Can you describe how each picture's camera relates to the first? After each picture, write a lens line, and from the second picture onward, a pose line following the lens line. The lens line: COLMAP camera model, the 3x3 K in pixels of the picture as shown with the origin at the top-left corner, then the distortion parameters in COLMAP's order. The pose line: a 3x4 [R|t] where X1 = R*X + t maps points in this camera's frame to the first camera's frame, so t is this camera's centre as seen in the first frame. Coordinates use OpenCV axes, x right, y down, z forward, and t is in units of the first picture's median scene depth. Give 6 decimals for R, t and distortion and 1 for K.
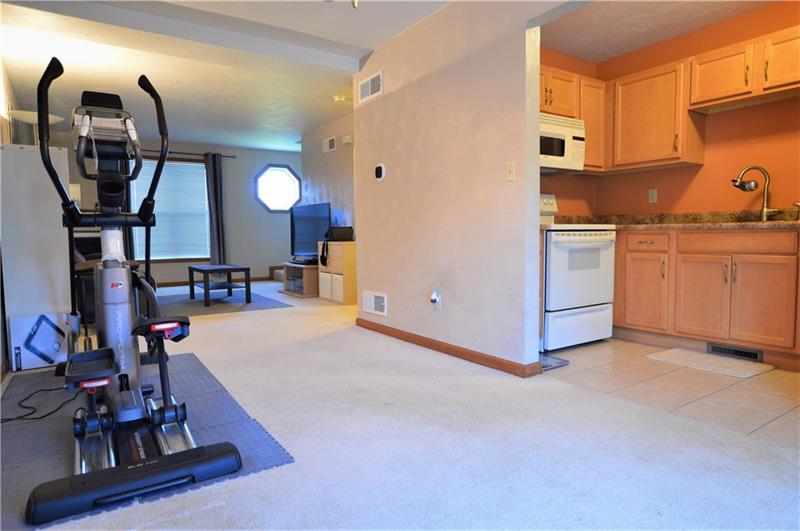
lens RADIAL K [[489.4, 0, 402.7], [0, 489.4, 267.2], [0, 0, 1]] dist [-0.008629, 0.002417]
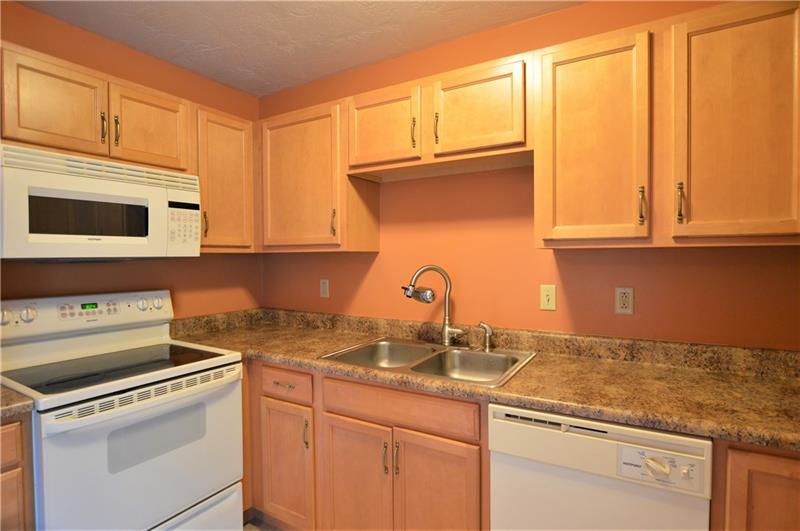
lens RADIAL K [[414.5, 0, 404.5], [0, 414.5, 265.7], [0, 0, 1]] dist [-0.025618, 0.002004]
pose [[0.901537, -0.002881, 0.432693, 0.407884], [0.025385, 0.998608, -0.046244, -0.169575], [-0.431957, 0.052674, 0.900354, 0.461637]]
